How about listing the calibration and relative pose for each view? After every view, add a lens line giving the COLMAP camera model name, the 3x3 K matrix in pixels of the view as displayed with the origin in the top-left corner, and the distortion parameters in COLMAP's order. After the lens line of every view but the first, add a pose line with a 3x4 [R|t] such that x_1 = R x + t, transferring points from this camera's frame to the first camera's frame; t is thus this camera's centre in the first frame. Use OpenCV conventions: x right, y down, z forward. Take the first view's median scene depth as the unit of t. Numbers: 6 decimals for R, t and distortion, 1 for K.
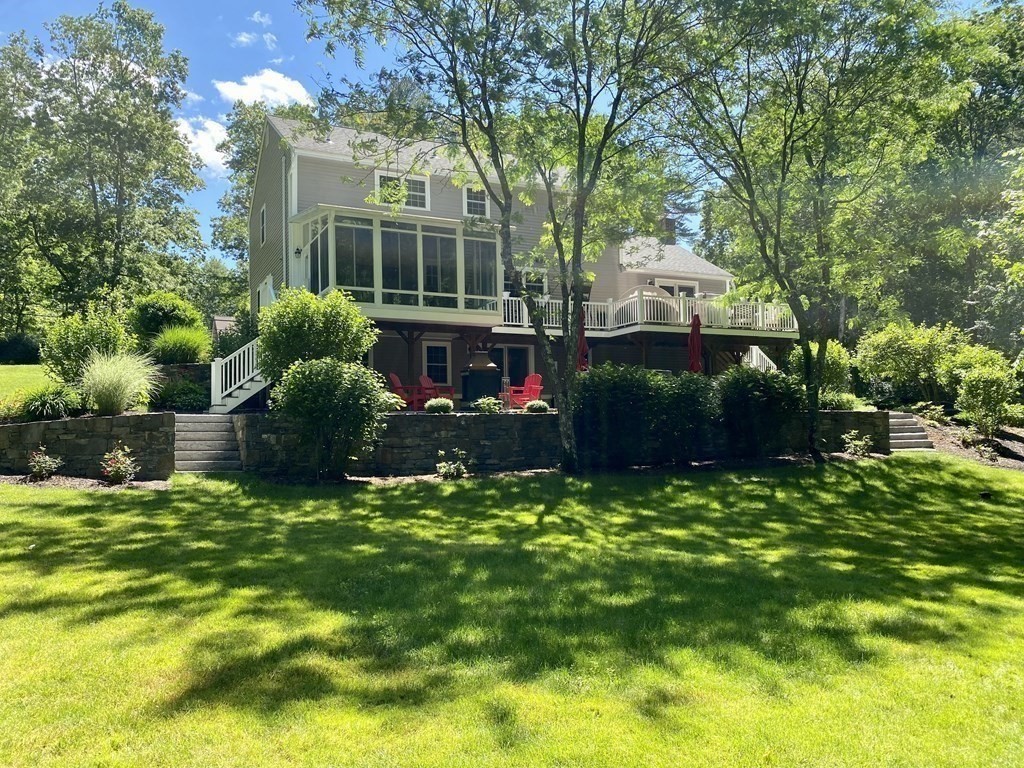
lens RADIAL K [[784.2, 0, 512.0], [0, 784.2, 384.0], [0, 0, 1]] dist [0.039543, -0.000609]
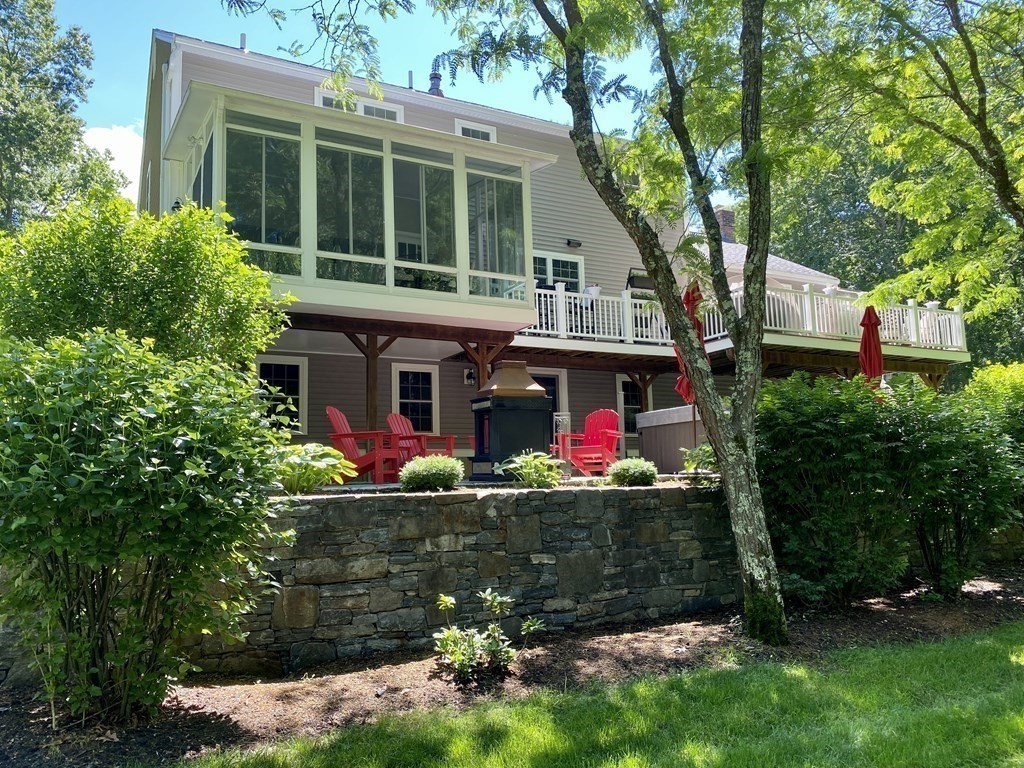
lens RADIAL K [[784.2, 0, 512.0], [0, 784.2, 384.0], [0, 0, 1]] dist [0.039543, -0.000609]
pose [[0.999056, -0.006298, 0.042981, -0.062254], [0.009502, 0.997157, -0.074750, 0.010238], [-0.042388, 0.075088, 0.996276, 0.515145]]
